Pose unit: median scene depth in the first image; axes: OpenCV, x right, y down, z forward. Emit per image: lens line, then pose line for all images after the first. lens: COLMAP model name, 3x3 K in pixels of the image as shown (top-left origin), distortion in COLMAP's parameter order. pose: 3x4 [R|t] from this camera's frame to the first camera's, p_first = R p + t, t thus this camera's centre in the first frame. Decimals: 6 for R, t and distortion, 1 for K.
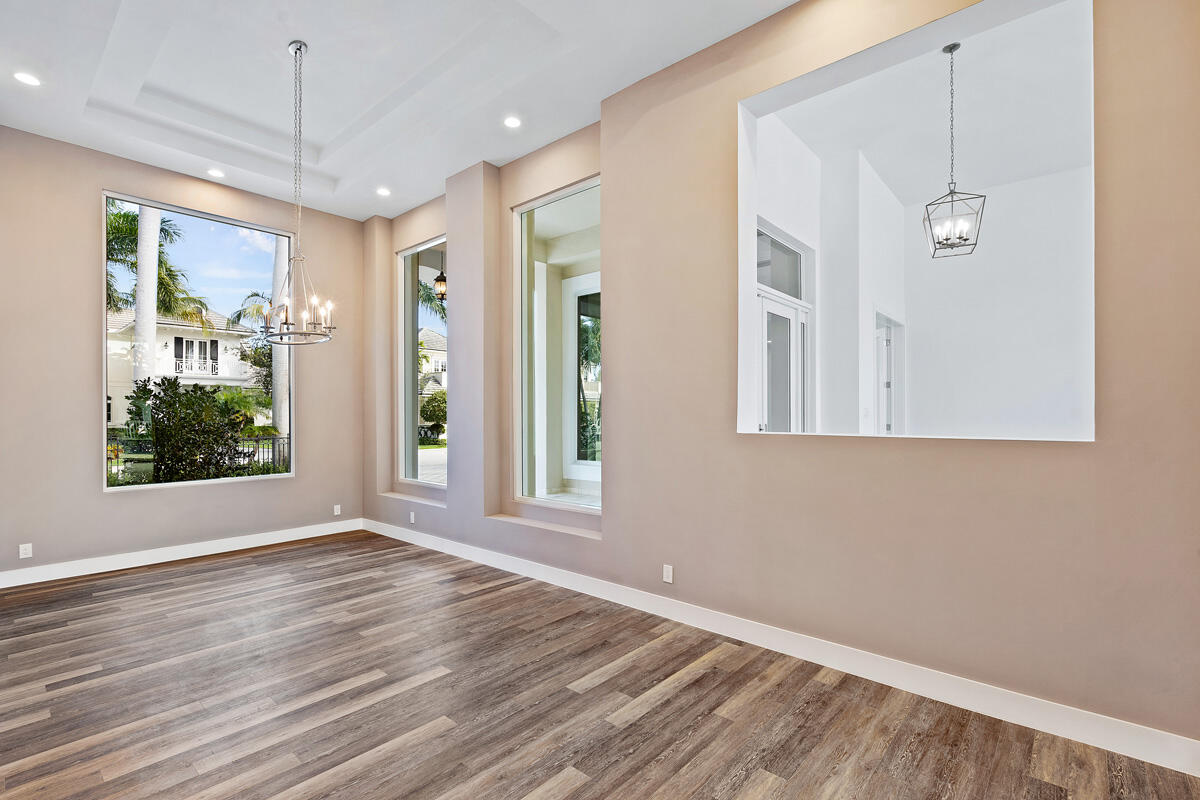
lens RADIAL K [[547.5, 0, 599.4], [0, 547.5, 405.1], [0, 0, 1]] dist [-0.007404, 0.001880]
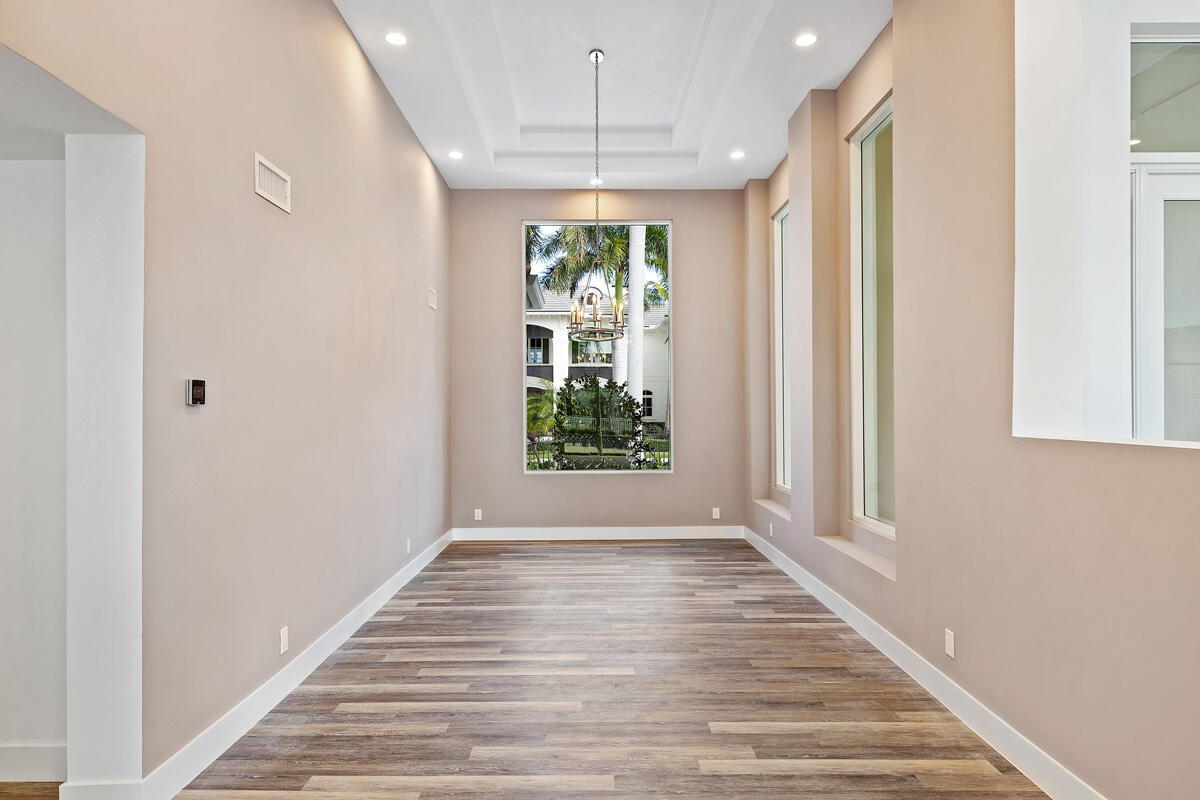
lens RADIAL K [[726.5, 0, 601.0], [0, 726.5, 403.7], [0, 0, 1]] dist [0.003748, 0.003602]
pose [[0.670202, -0.004758, -0.742163, 0.487828], [0.011358, 0.999928, 0.003846, 0.003480], [0.742091, -0.011007, 0.670208, 0.077502]]
